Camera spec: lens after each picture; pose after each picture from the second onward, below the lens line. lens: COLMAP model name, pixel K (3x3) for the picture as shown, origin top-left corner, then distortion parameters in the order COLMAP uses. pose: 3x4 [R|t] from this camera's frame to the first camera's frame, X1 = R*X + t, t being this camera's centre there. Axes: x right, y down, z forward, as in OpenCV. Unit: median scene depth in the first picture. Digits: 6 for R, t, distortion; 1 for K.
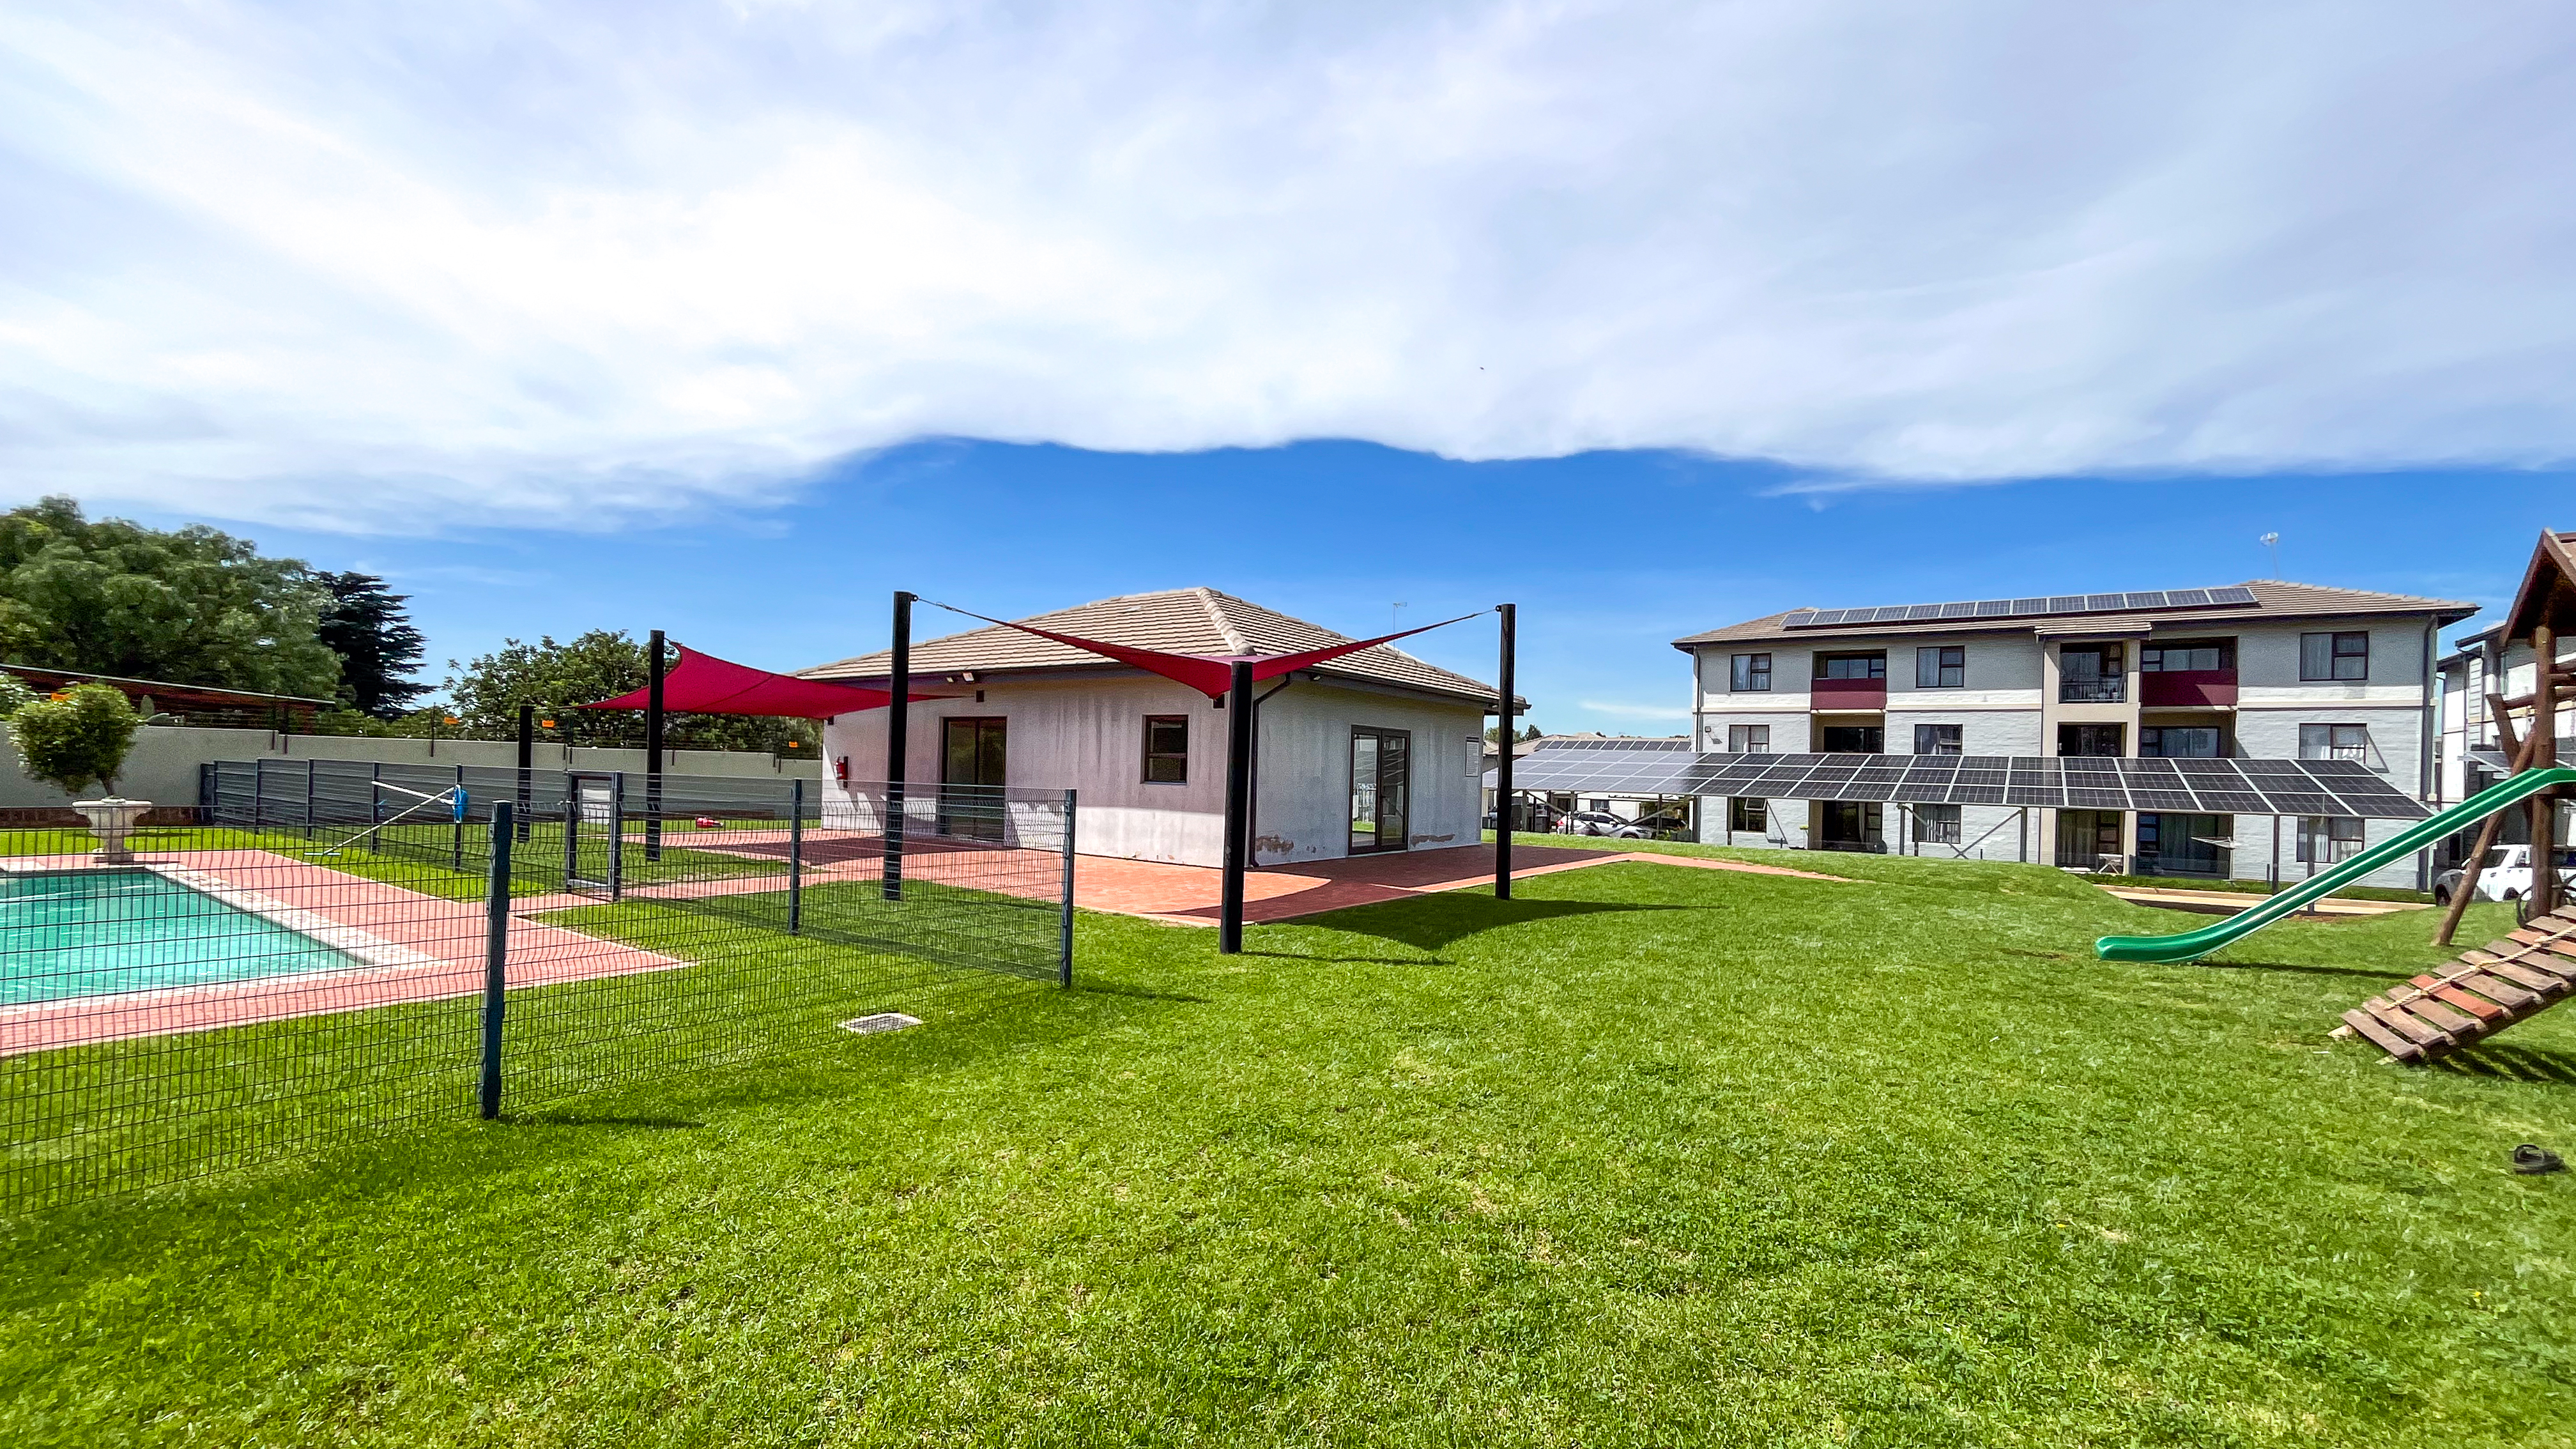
lens RADIAL K [[1073.7, 0, 1279.8], [0, 1073.7, 762.4], [0, 0, 1]] dist [-0.001413, 0.000345]
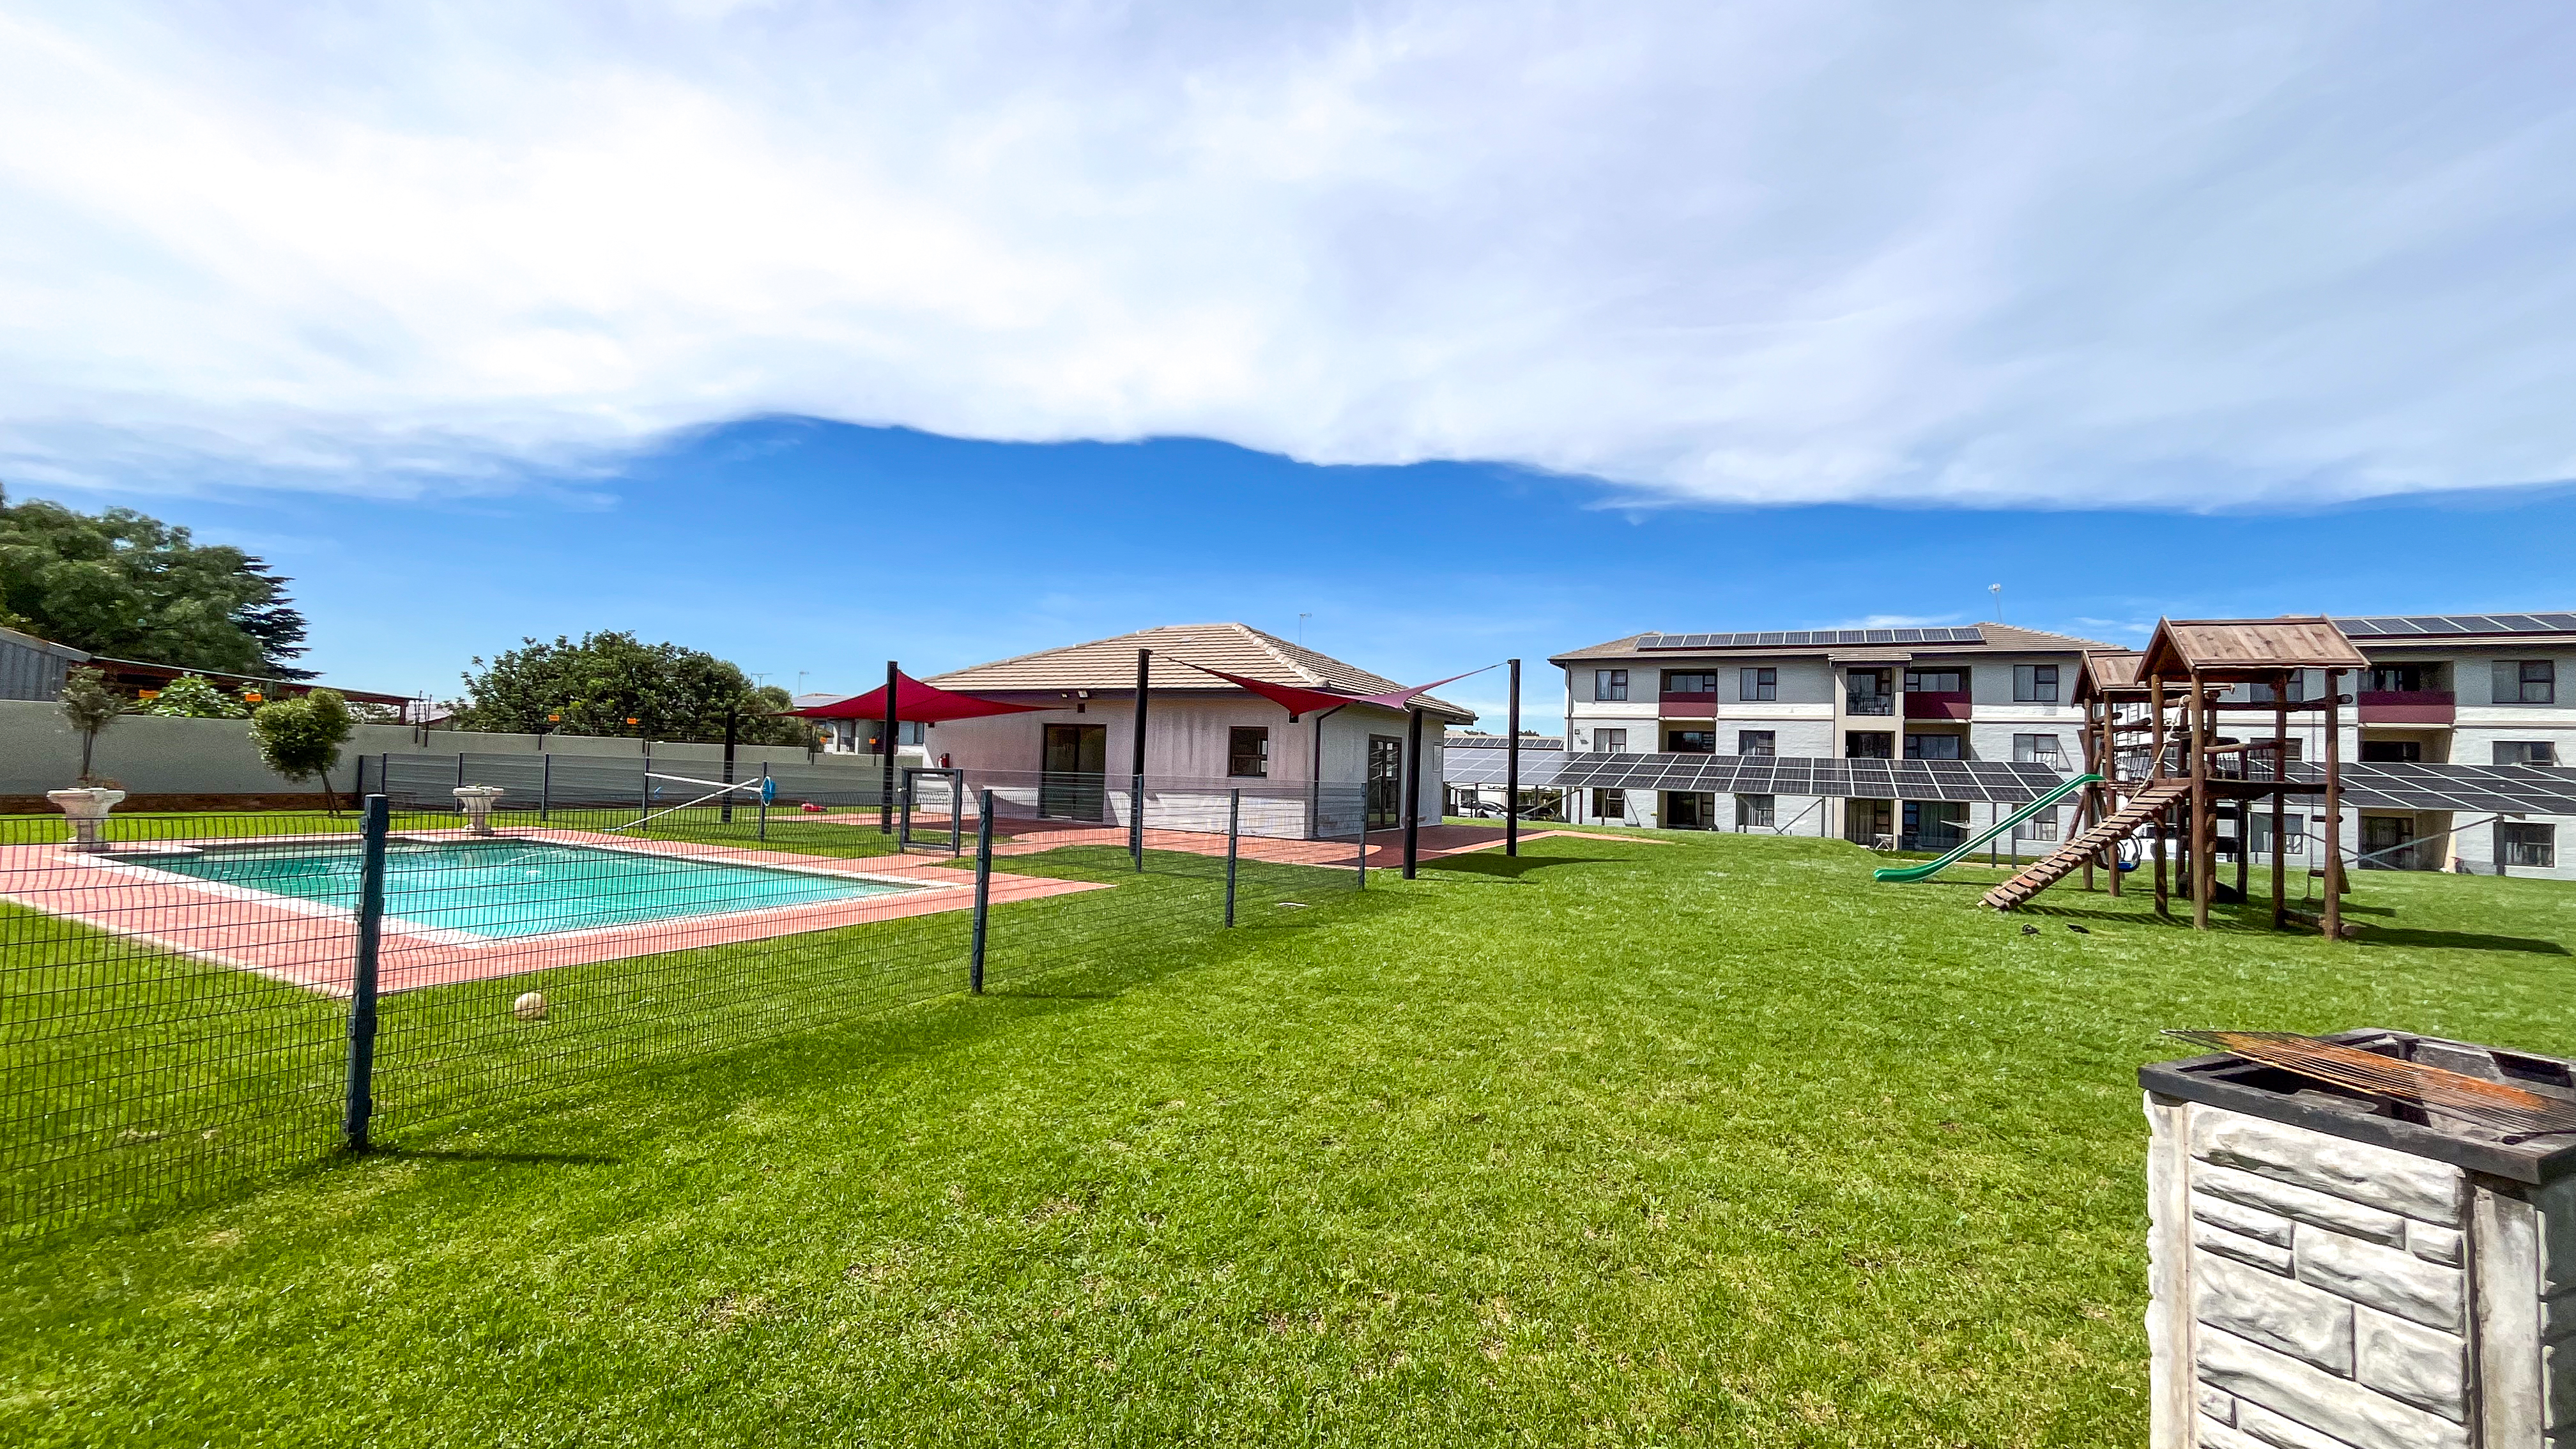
lens RADIAL K [[1050.7, 0, 1284.5], [0, 1050.7, 726.3], [0, 0, 1]] dist [-0.000990, -0.000546]
pose [[0.989863, 0.010972, 0.141599, -0.113638], [-0.007331, 0.999629, -0.026215, -0.004677], [-0.141835, 0.024911, 0.989577, -0.143209]]
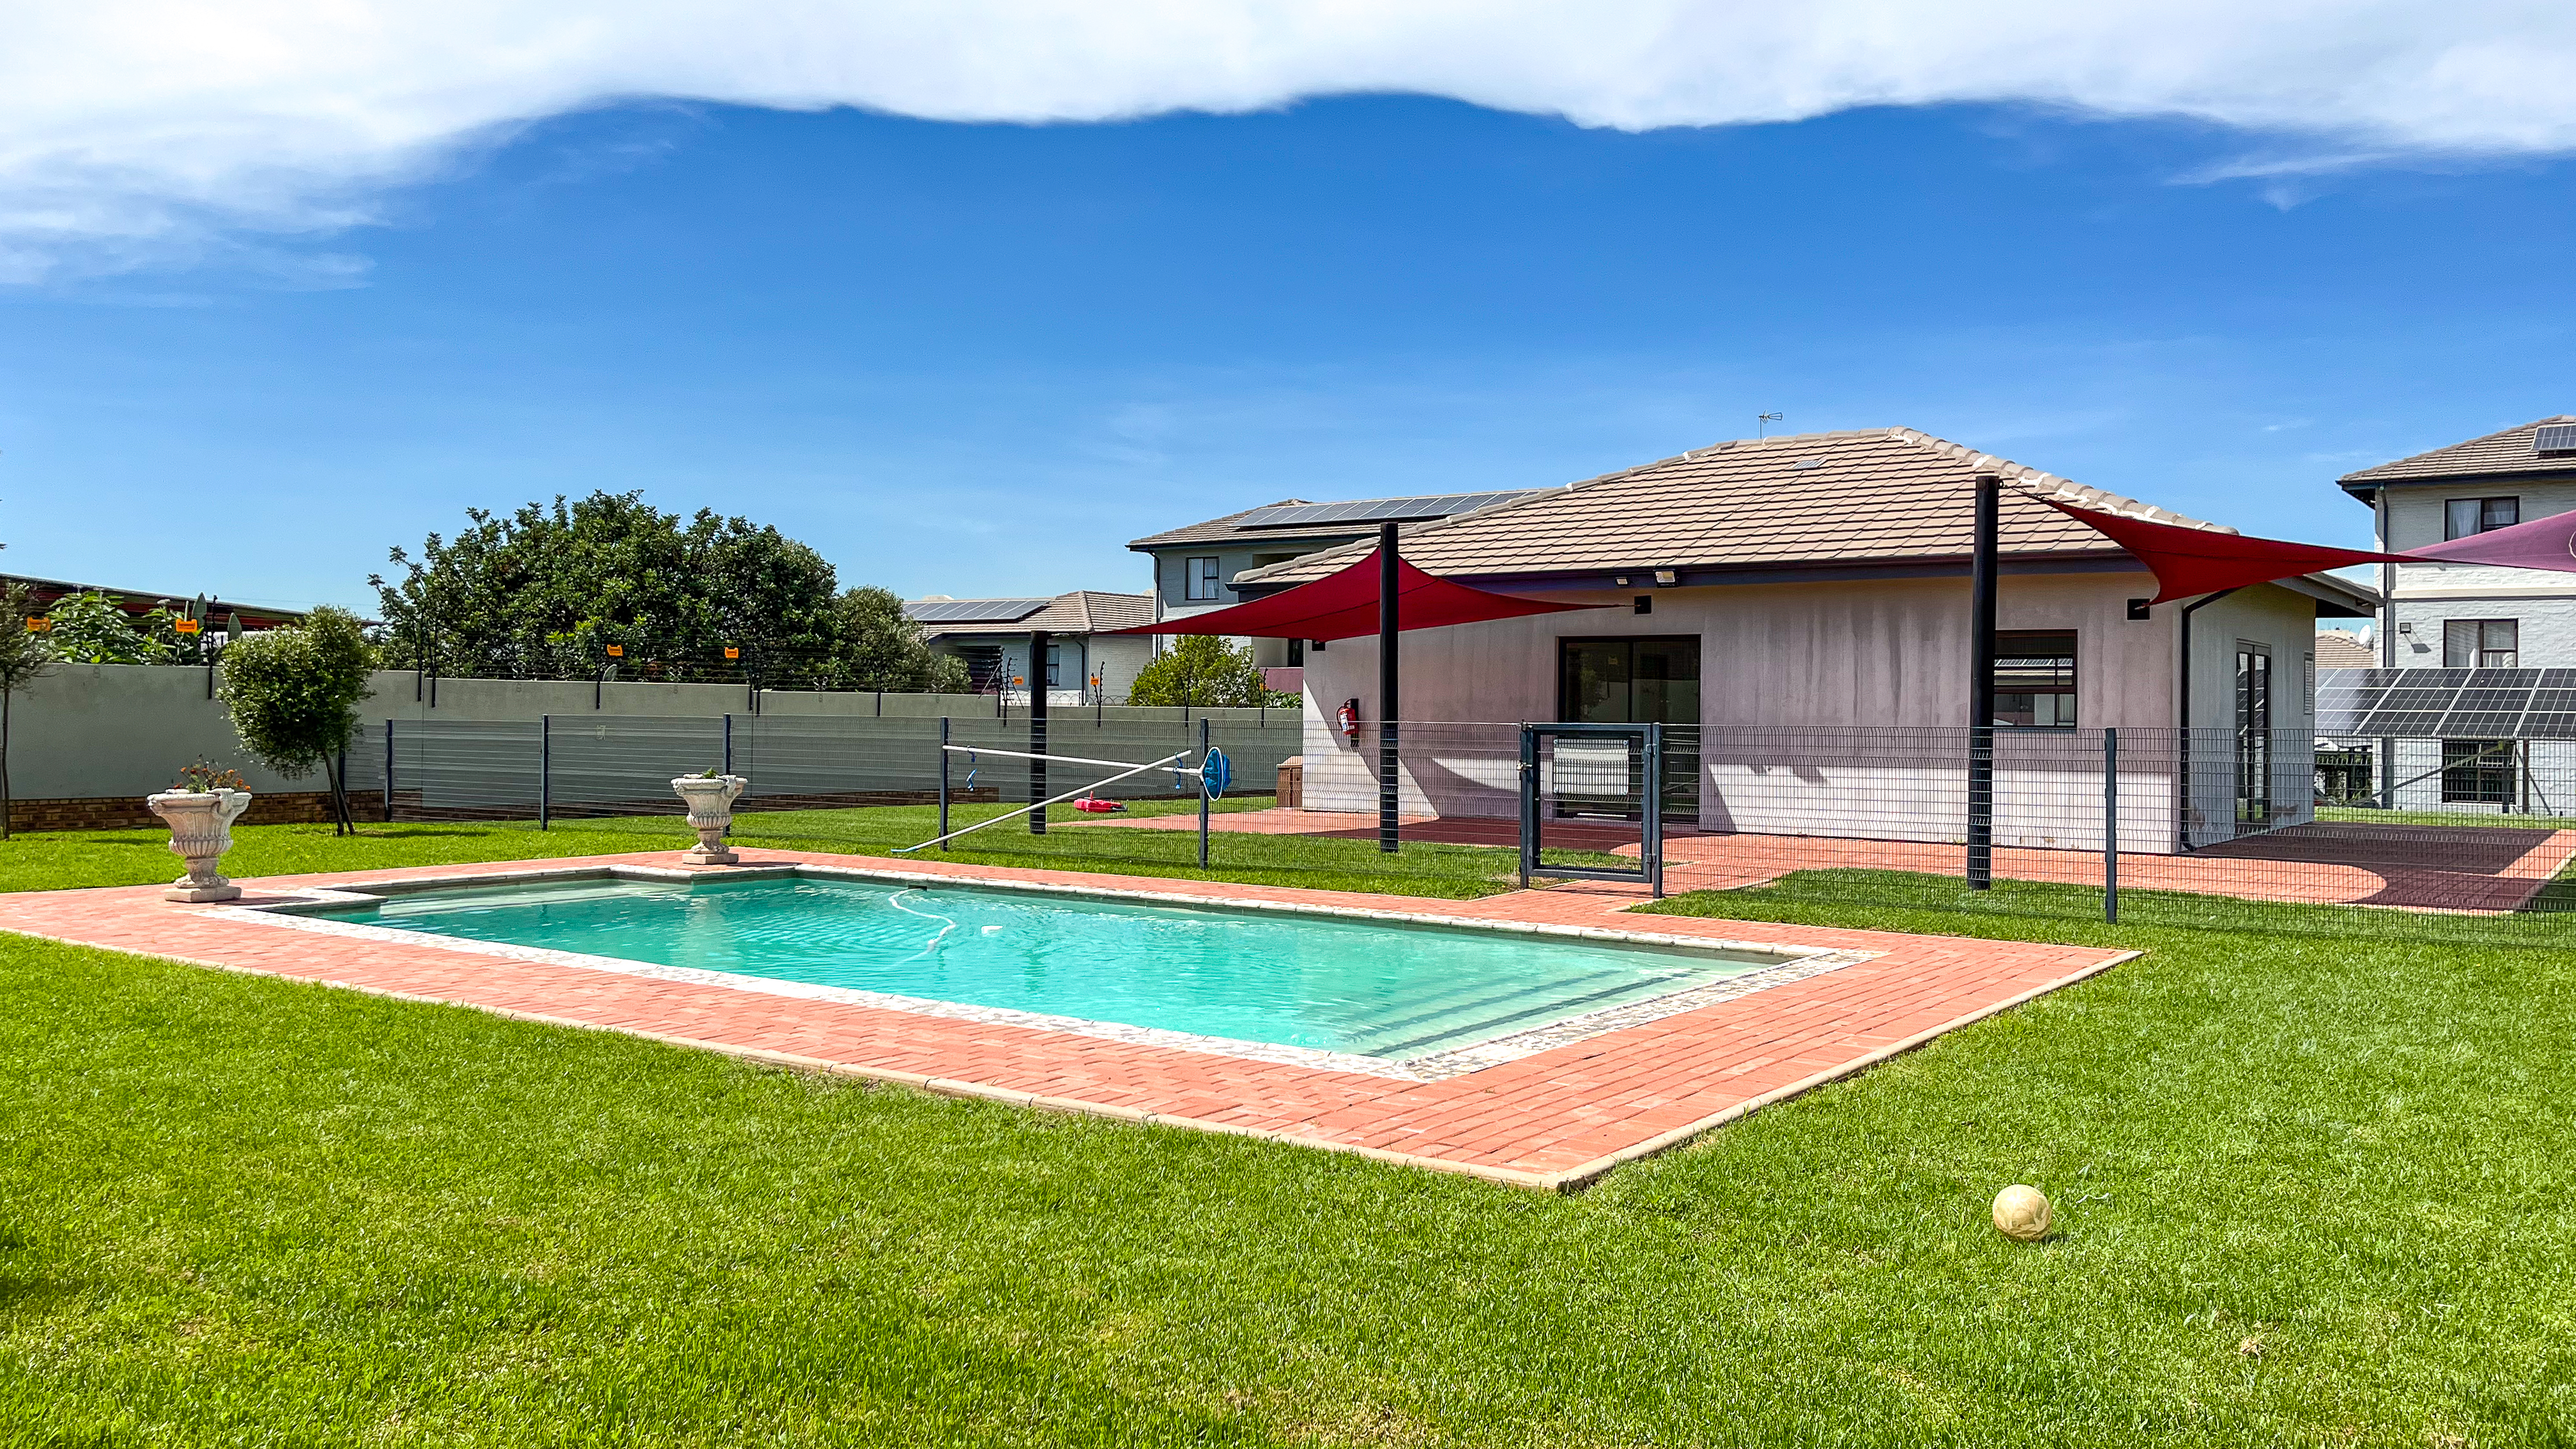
lens RADIAL K [[1976.0, 0, 1301.7], [0, 1976.0, 717.1], [0, 0, 1]] dist [0.076989, -0.098661]
pose [[0.999863, -0.015865, 0.004618, -0.260658], [0.015814, 0.999816, 0.010823, -0.004515], [-0.004789, -0.010748, 0.999931, -0.114635]]
